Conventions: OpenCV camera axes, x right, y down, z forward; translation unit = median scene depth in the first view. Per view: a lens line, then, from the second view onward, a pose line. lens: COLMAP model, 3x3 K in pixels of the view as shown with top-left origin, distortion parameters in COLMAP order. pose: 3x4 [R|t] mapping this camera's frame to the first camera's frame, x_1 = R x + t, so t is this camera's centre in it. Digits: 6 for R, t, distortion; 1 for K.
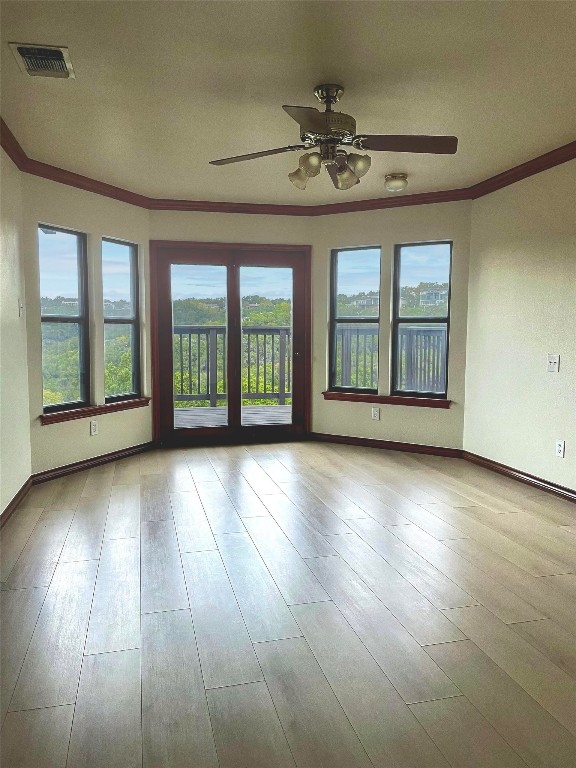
lens RADIAL K [[638.1, 0, 288.0], [0, 638.1, 384.0], [0, 0, 1]] dist [0.122171, 0.000572]
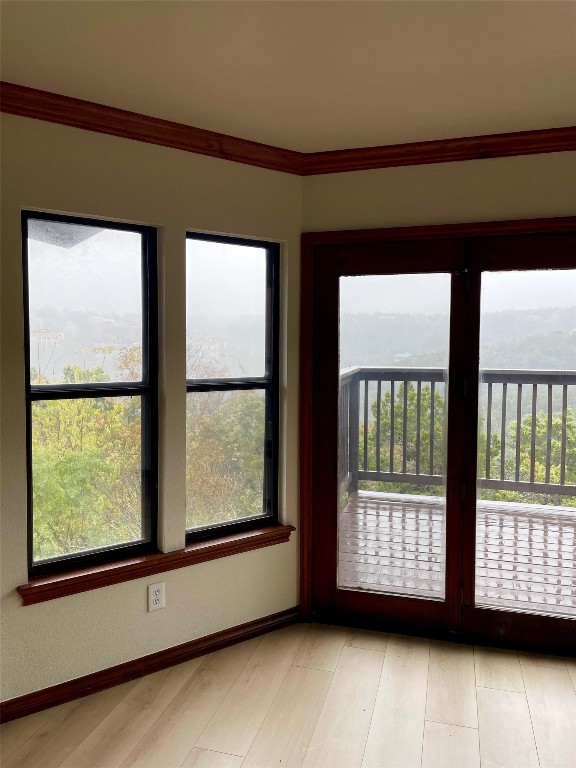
lens RADIAL K [[638.1, 0, 288.0], [0, 638.1, 384.0], [0, 0, 1]] dist [0.122171, 0.000572]
pose [[0.871155, 0.036134, -0.489677, 0.039645], [-0.043725, 0.999035, -0.004068, -0.096902], [0.489058, 0.024955, 0.871894, 0.539999]]
